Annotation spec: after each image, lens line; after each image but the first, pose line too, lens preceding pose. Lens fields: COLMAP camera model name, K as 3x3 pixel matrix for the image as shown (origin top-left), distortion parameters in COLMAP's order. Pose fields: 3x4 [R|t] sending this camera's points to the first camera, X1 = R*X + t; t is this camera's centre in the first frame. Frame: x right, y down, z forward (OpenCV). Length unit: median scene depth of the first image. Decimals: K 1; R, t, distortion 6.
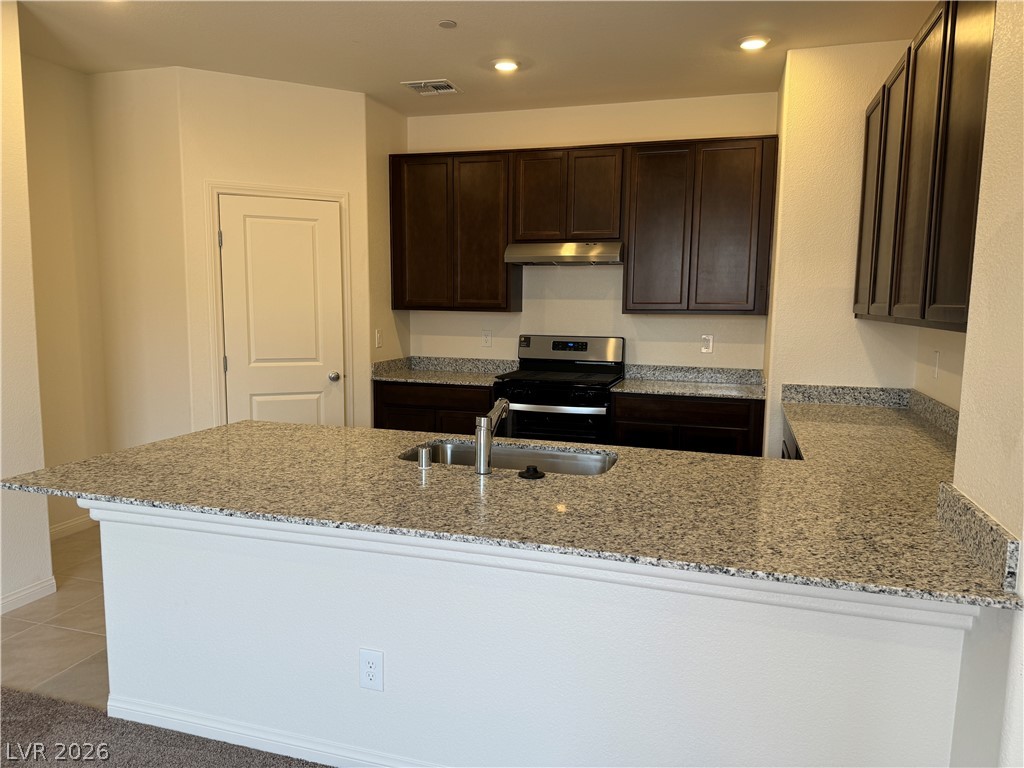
lens RADIAL K [[723.0, 0, 512.4], [0, 723.0, 384.6], [0, 0, 1]] dist [0.035030, -0.017093]
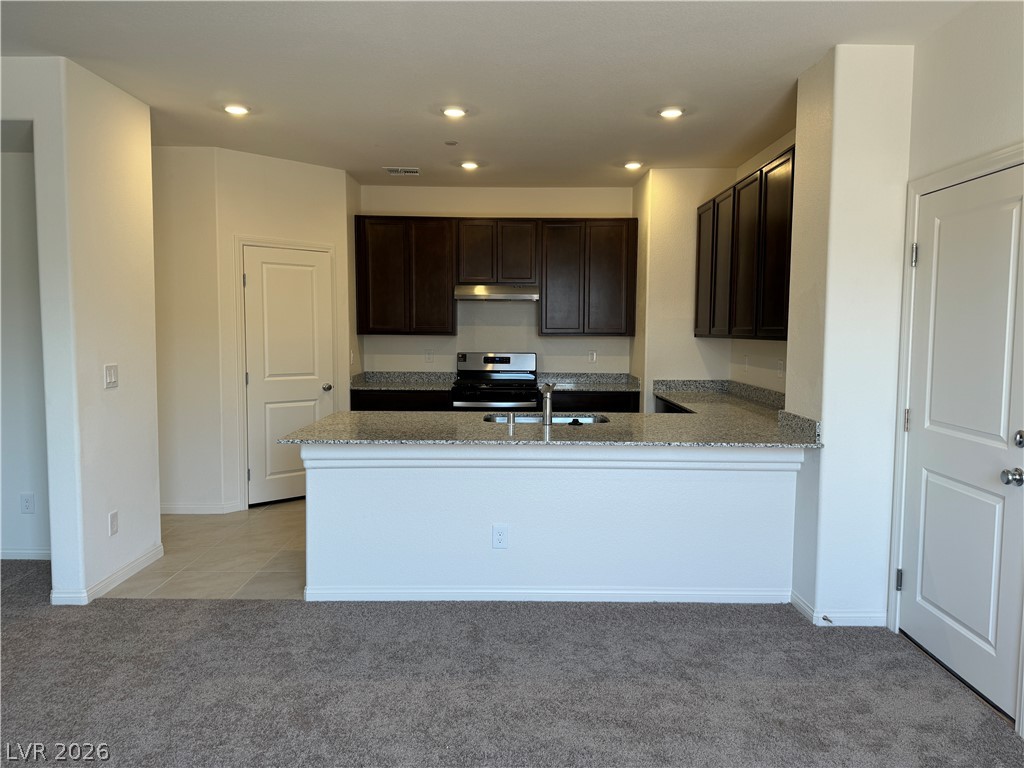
lens RADIAL K [[723.0, 0, 510.6], [0, 723.0, 382.7], [0, 0, 1]] dist [0.035030, -0.017093]
pose [[0.954510, -0.028625, 0.296801, -0.320774], [0.040209, 0.998646, -0.032997, 0.037216], [-0.295454, 0.043430, 0.954369, -0.323997]]
